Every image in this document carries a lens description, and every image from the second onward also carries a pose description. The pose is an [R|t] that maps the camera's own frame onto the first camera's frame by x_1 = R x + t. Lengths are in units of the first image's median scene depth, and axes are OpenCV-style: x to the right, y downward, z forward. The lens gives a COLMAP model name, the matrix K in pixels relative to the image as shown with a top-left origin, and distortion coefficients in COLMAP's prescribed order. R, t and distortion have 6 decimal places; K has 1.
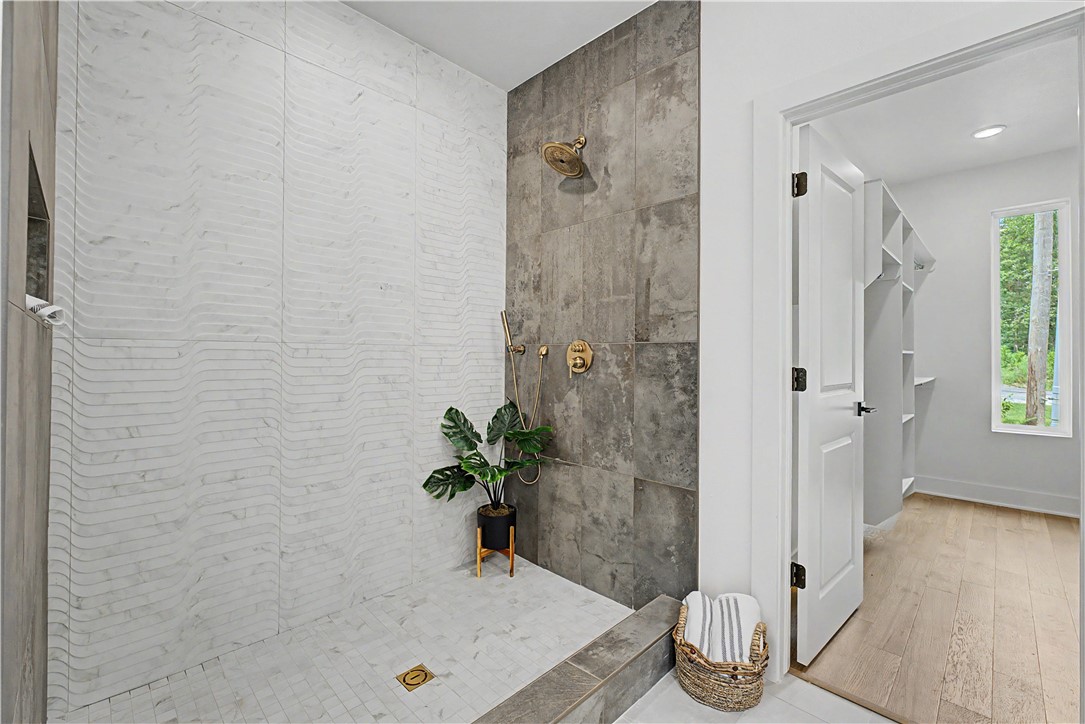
lens RADIAL K [[457.0, 0, 546.3], [0, 457.0, 356.4], [0, 0, 1]] dist [0.003270, 0.000181]
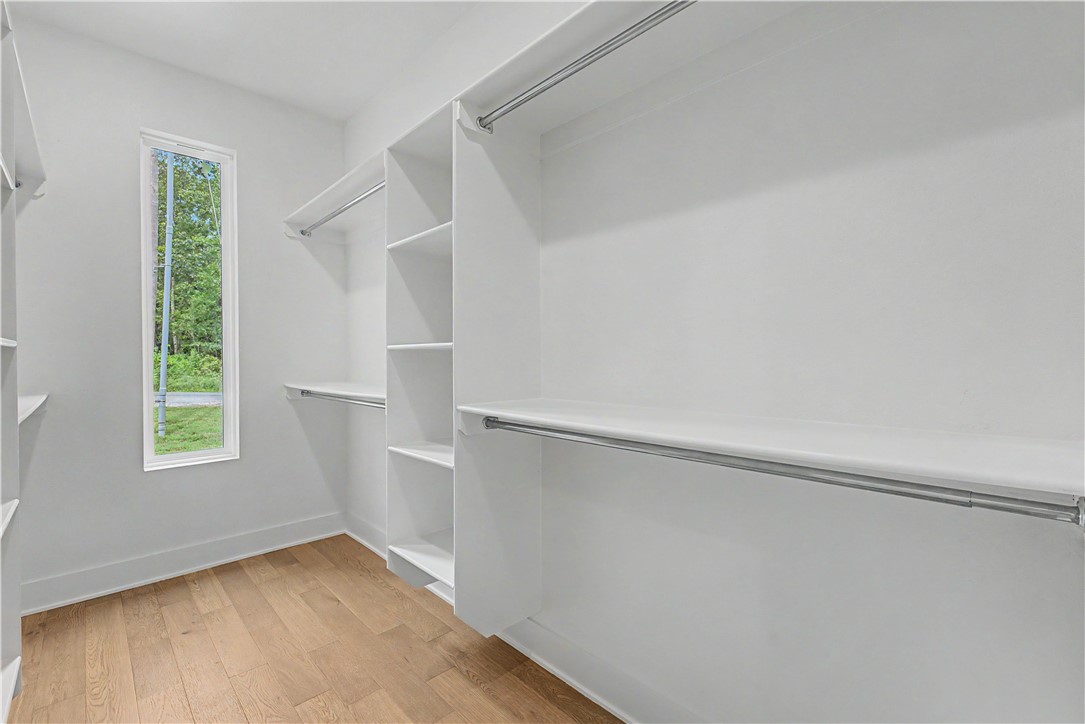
lens RADIAL K [[471.5, 0, 536.3], [0, 471.5, 365.7], [0, 0, 1]] dist [0.002112, -0.000003]
pose [[0.023884, -0.010328, 0.999661, 0.324105], [-0.007363, 0.999918, 0.010507, 0.003896], [-0.999688, -0.007612, 0.023806, 0.436189]]
